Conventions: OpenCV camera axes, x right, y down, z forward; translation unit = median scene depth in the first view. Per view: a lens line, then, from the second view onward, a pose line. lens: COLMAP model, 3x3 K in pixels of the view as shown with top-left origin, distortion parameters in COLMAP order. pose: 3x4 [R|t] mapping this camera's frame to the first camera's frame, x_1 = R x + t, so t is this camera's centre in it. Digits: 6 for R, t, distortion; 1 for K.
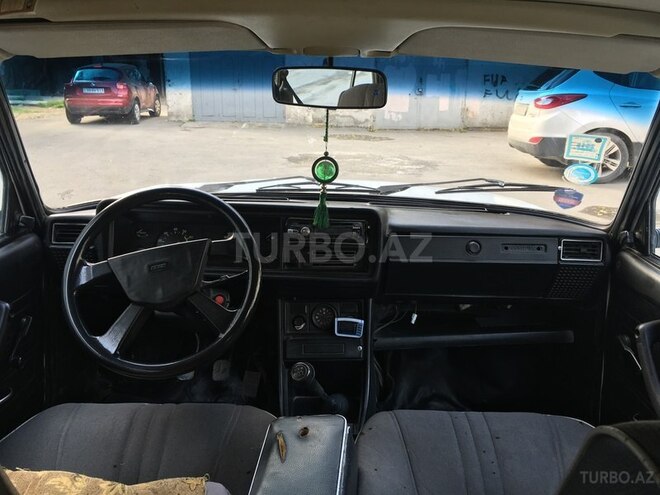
lens RADIAL K [[565.2, 0, 328.7], [0, 565.2, 247.0], [0, 0, 1]] dist [0.037520, -0.003378]
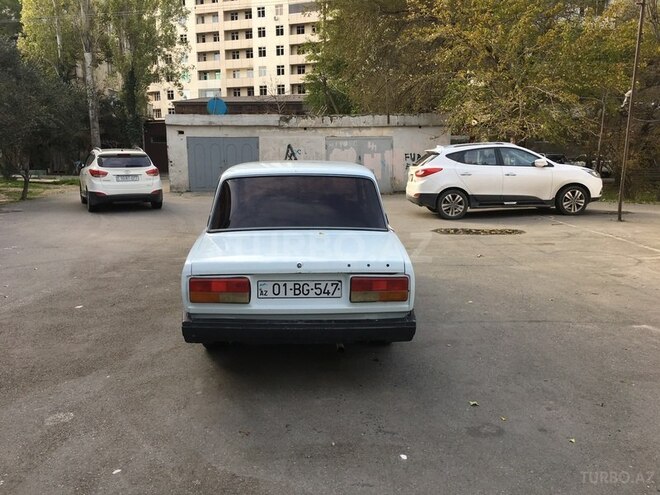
lens RADIAL K [[558.9, 0, 331.1], [0, 558.9, 248.2], [0, 0, 1]] dist [0.038435, -0.020376]
pose [[0.997564, -0.029090, 0.063401, 0.000860], [0.036394, 0.992433, -0.117270, 0.142795], [-0.059510, 0.119292, 0.991074, -0.570407]]
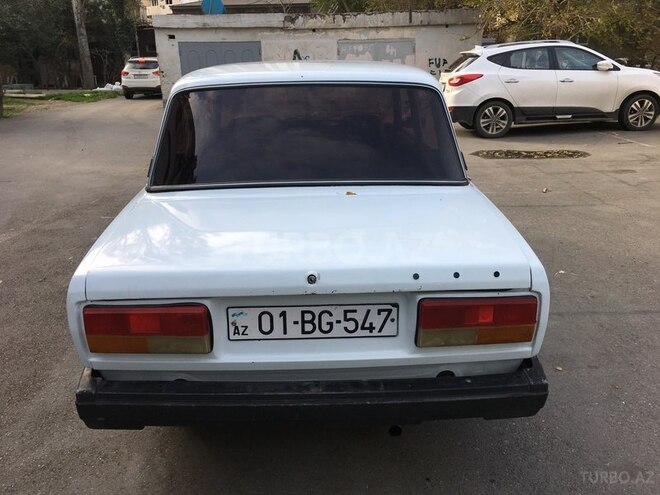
lens RADIAL K [[558.9, 0, 332.6], [0, 558.9, 246.2], [0, 0, 1]] dist [0.038435, -0.020376]
pose [[0.998042, -0.046967, 0.041318, 0.003023], [0.045740, 0.998498, 0.030148, 0.088187], [-0.042672, -0.028199, 0.998691, -0.349685]]
